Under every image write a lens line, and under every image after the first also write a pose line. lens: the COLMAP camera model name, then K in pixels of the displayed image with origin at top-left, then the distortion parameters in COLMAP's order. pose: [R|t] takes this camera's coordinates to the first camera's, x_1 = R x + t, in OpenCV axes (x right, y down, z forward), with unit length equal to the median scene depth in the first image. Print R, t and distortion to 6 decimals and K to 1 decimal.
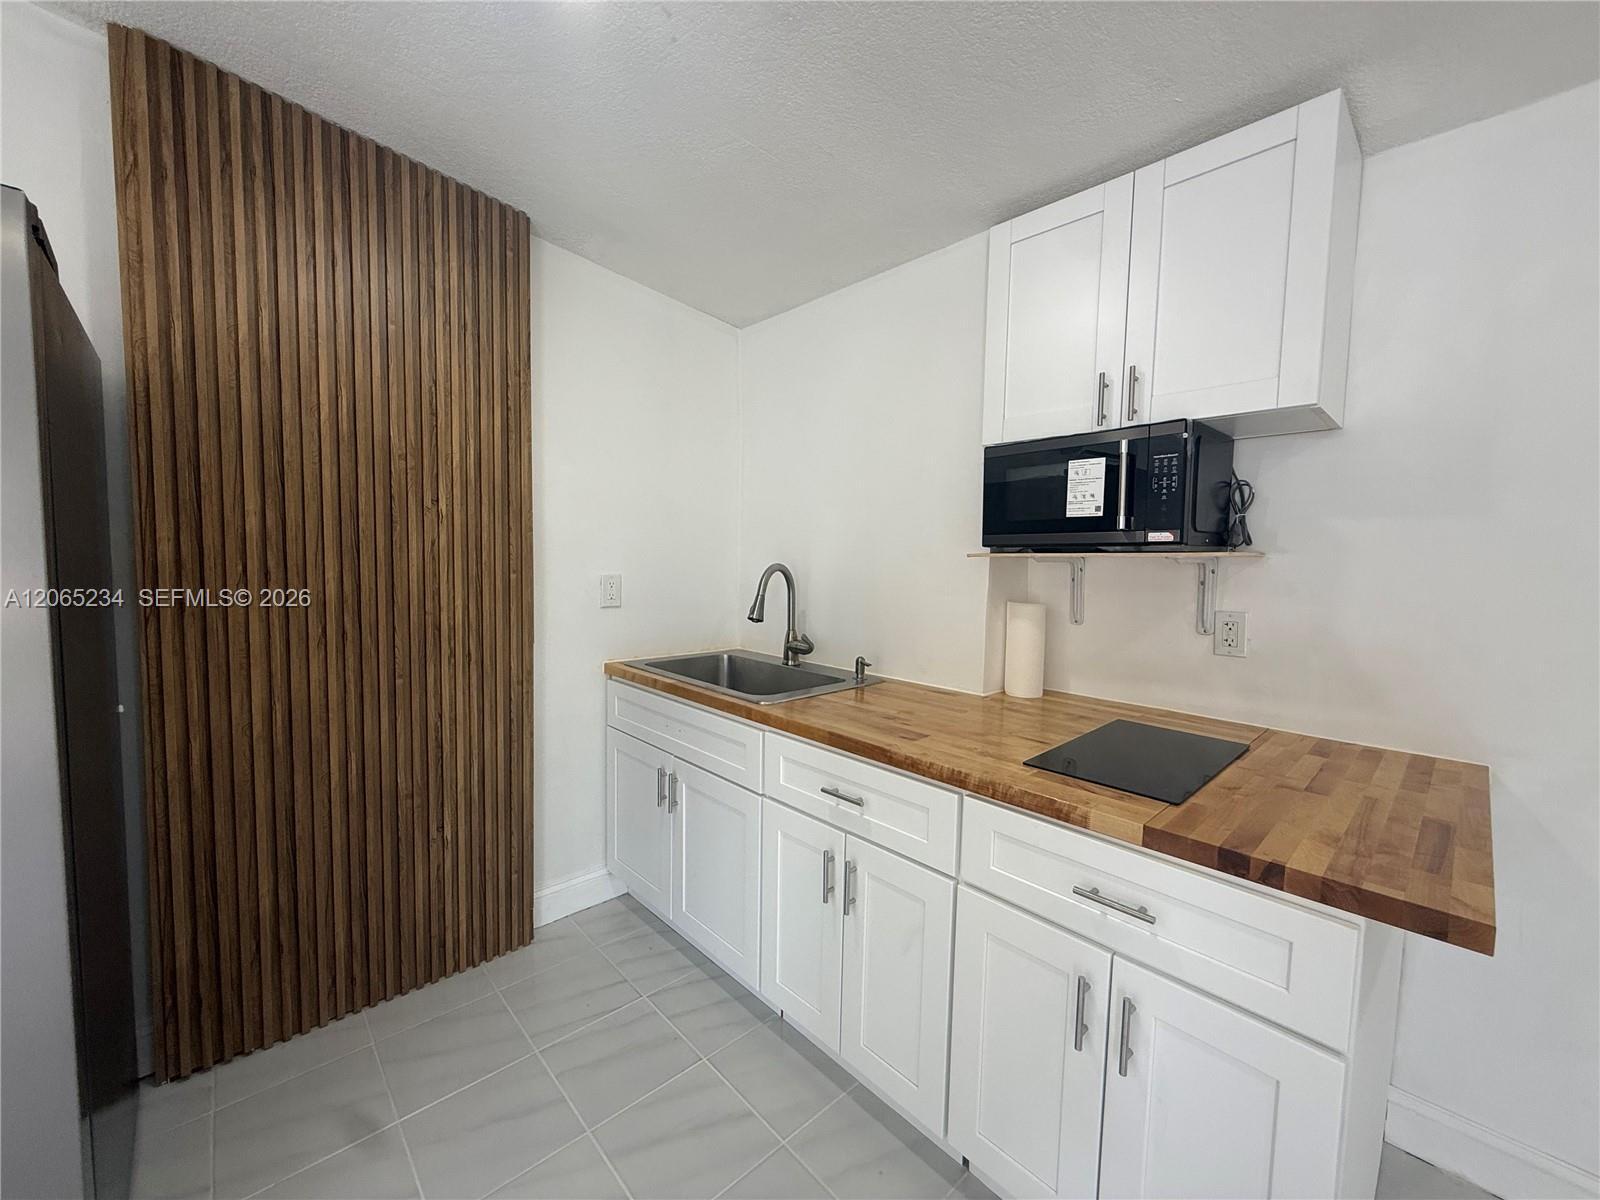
lens RADIAL K [[639.7, 0, 803.8], [0, 639.7, 601.1], [0, 0, 1]] dist [-0.000970, 0.000338]
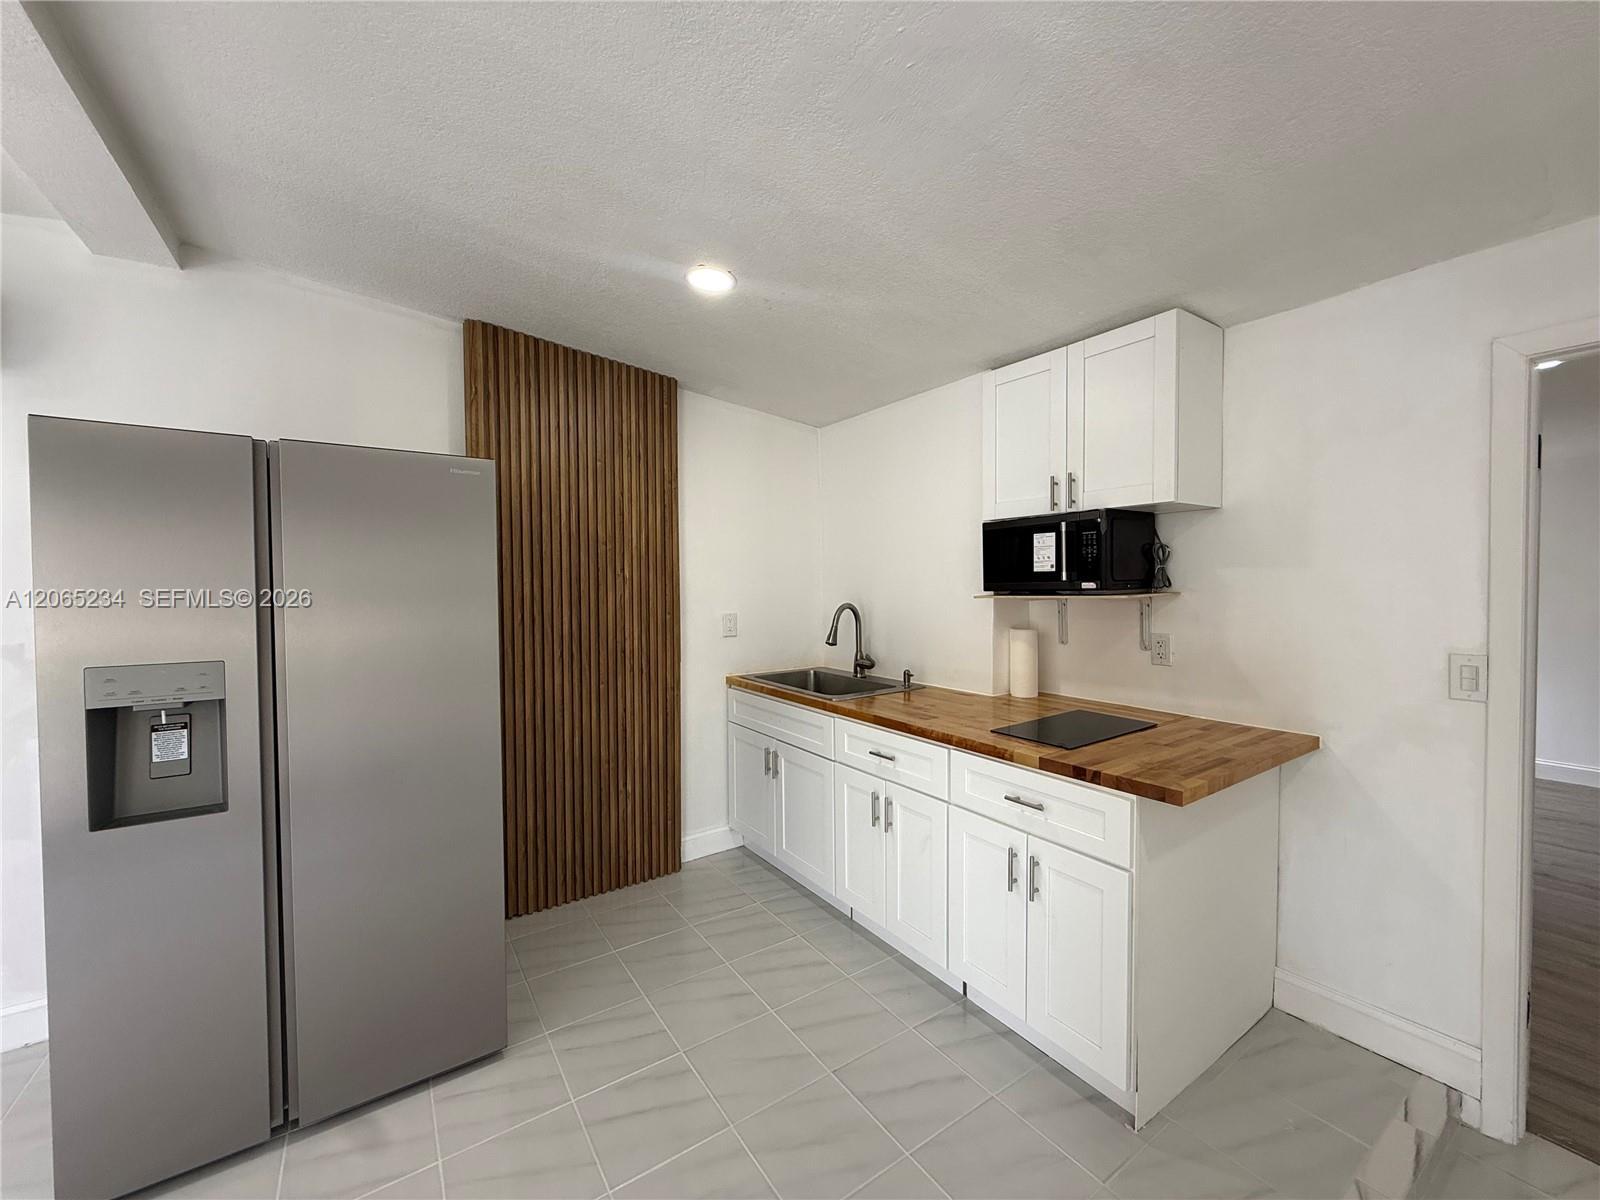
lens RADIAL K [[639.7, 0, 801.2], [0, 639.7, 602.4], [0, 0, 1]] dist [-0.000970, 0.000338]
pose [[0.988028, -0.022150, -0.152673, 0.096312], [0.016254, 0.999077, -0.039758, -0.009289], [0.153413, 0.036801, 0.987477, -0.509402]]
